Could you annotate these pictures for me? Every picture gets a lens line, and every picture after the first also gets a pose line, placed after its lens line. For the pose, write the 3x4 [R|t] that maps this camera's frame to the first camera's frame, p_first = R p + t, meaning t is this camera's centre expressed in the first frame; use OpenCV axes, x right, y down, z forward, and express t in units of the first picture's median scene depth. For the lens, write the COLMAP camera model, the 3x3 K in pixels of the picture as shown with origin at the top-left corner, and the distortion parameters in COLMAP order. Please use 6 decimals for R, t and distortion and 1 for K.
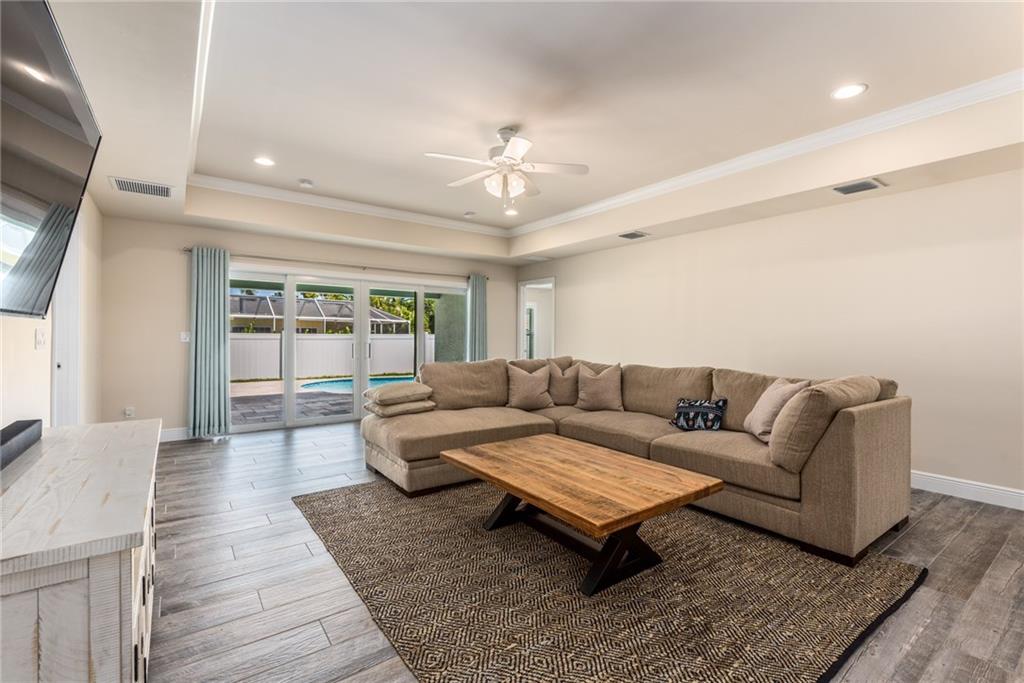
lens RADIAL K [[459.4, 0, 512.0], [0, 459.4, 341.5], [0, 0, 1]] dist [0.002071, 0.000063]
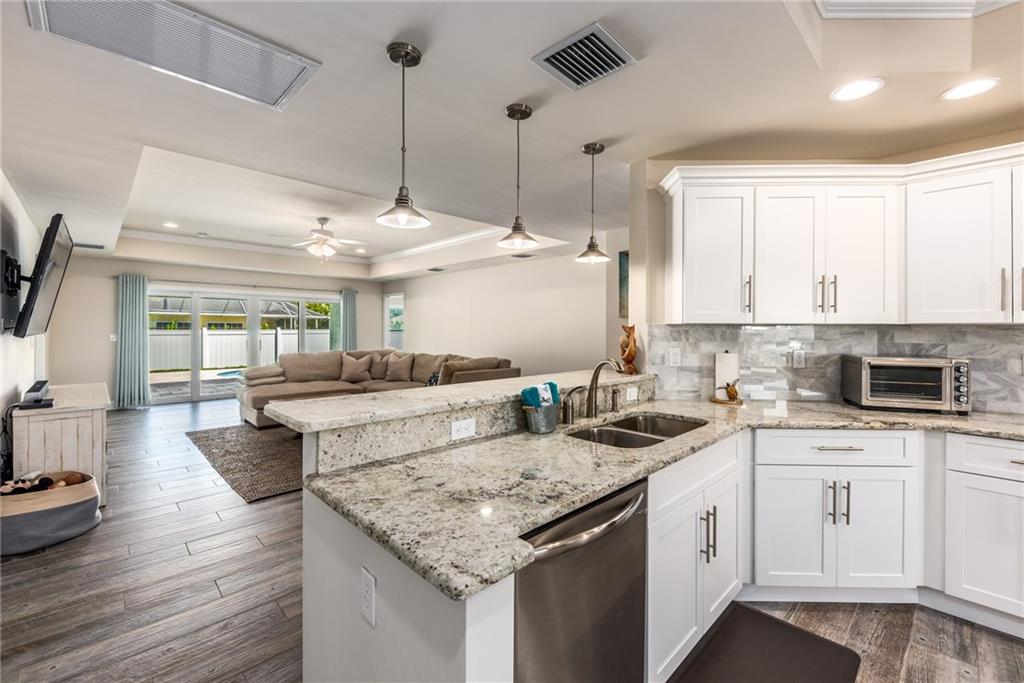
lens RADIAL K [[434.6, 0, 516.0], [0, 434.6, 332.5], [0, 0, 1]] dist [-0.001363, -0.000575]
pose [[0.990024, -0.004241, 0.140838, 0.364078], [0.004494, 0.999989, -0.001480, -0.018901], [-0.140830, 0.002099, 0.990032, -0.550001]]
